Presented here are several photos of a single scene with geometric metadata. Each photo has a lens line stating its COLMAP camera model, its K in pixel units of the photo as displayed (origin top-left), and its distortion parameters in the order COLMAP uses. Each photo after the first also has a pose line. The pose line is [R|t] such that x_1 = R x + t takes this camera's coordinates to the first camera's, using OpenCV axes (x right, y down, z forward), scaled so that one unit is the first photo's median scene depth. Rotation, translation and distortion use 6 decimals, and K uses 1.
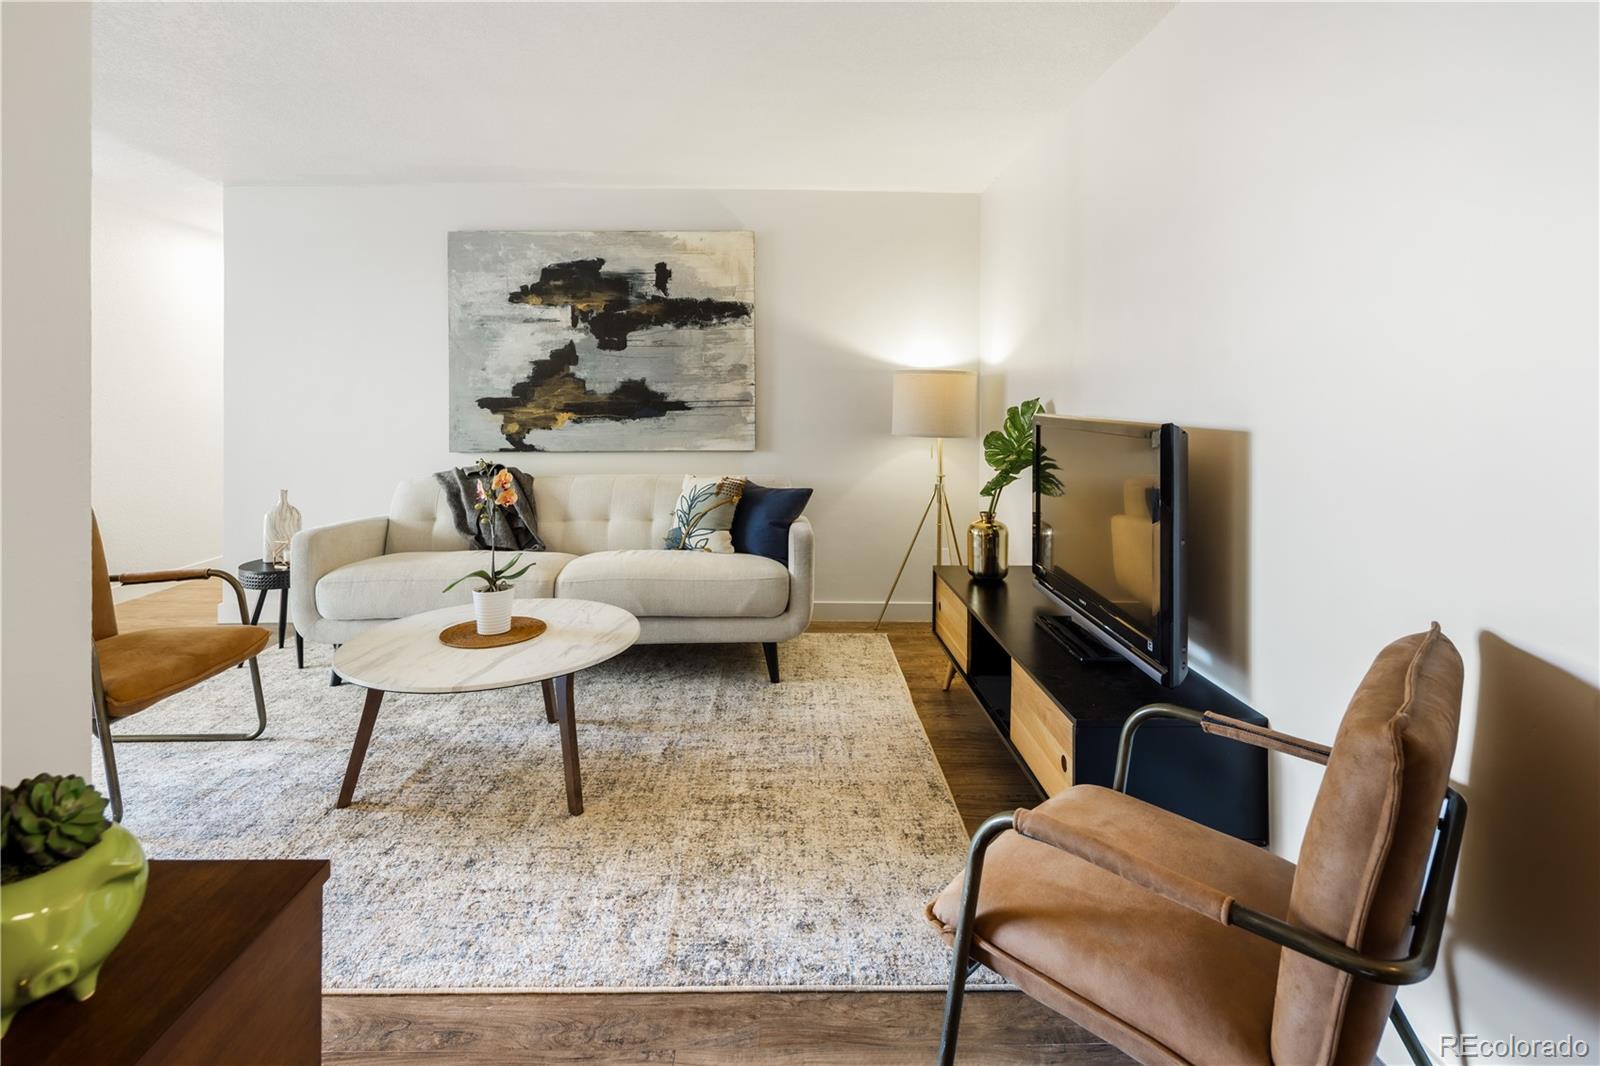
lens RADIAL K [[777.5, 0, 790.6], [0, 777.5, 394.1], [0, 0, 1]] dist [0.002868, -0.004023]
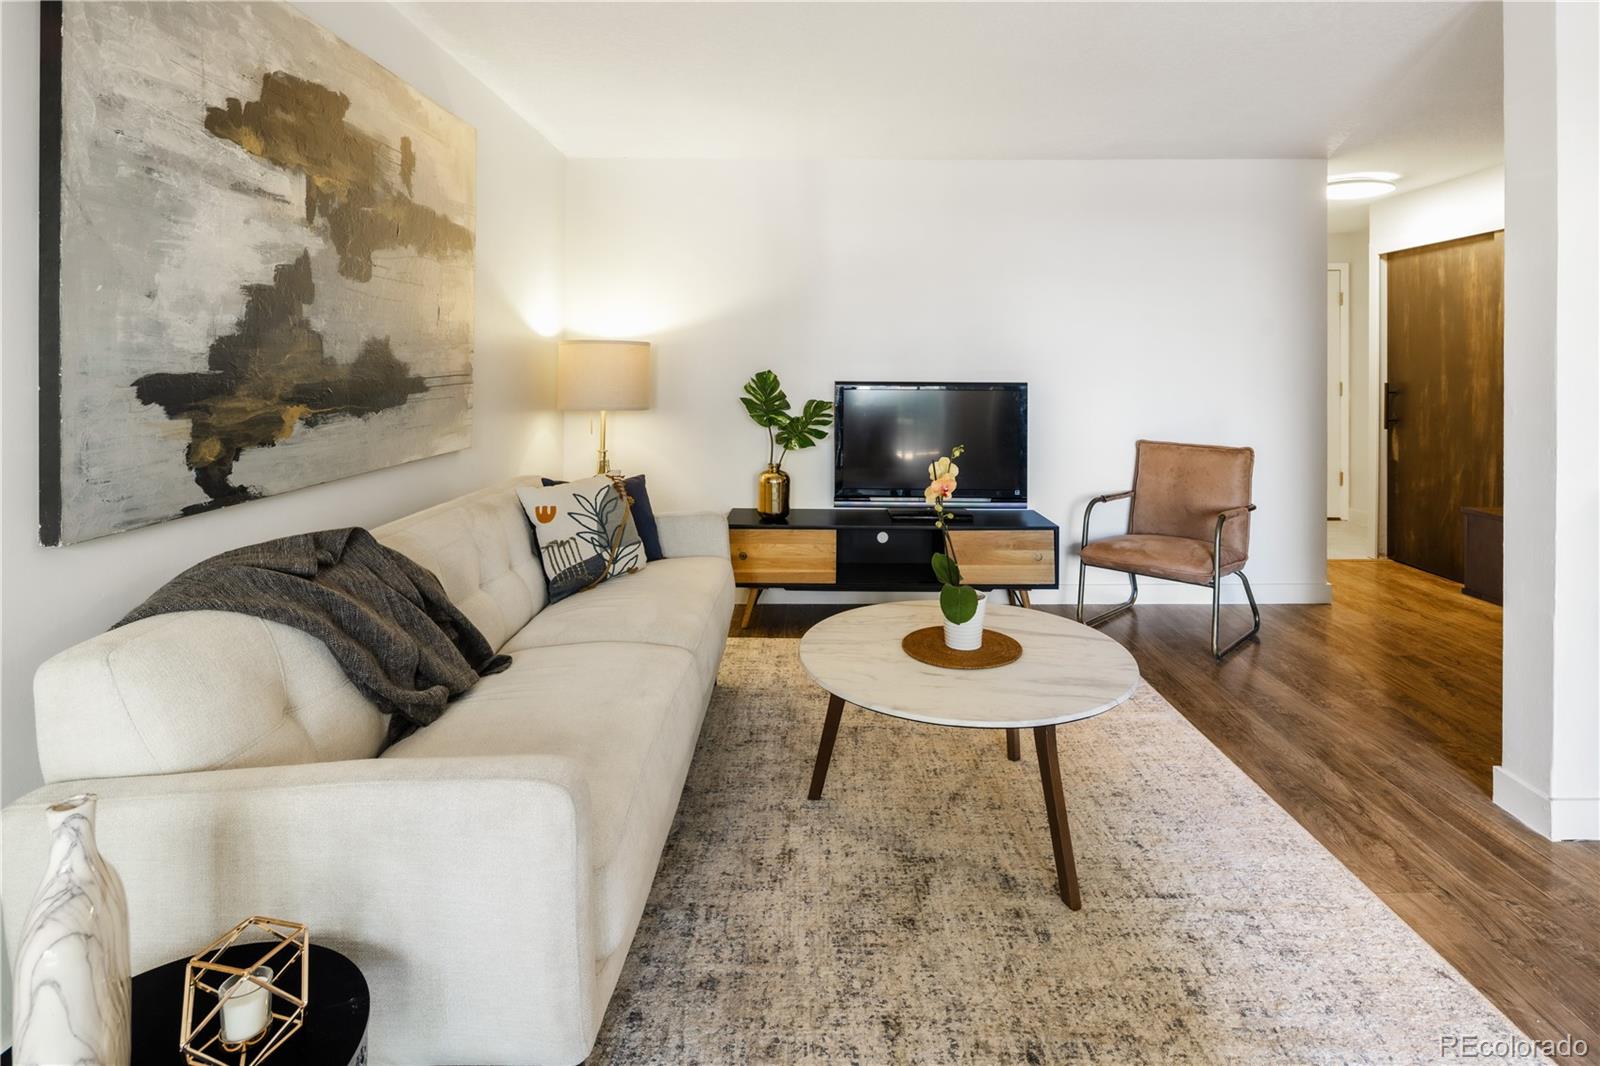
lens RADIAL K [[805.2, 0, 818.8], [0, 805.2, 366.7], [0, 0, 1]] dist [0.000044, -0.003099]
pose [[0.017375, 0.000407, 0.999849, -0.759601], [-0.006309, 0.999980, -0.000297, -0.000729], [-0.999829, -0.006303, 0.017377, 0.683728]]
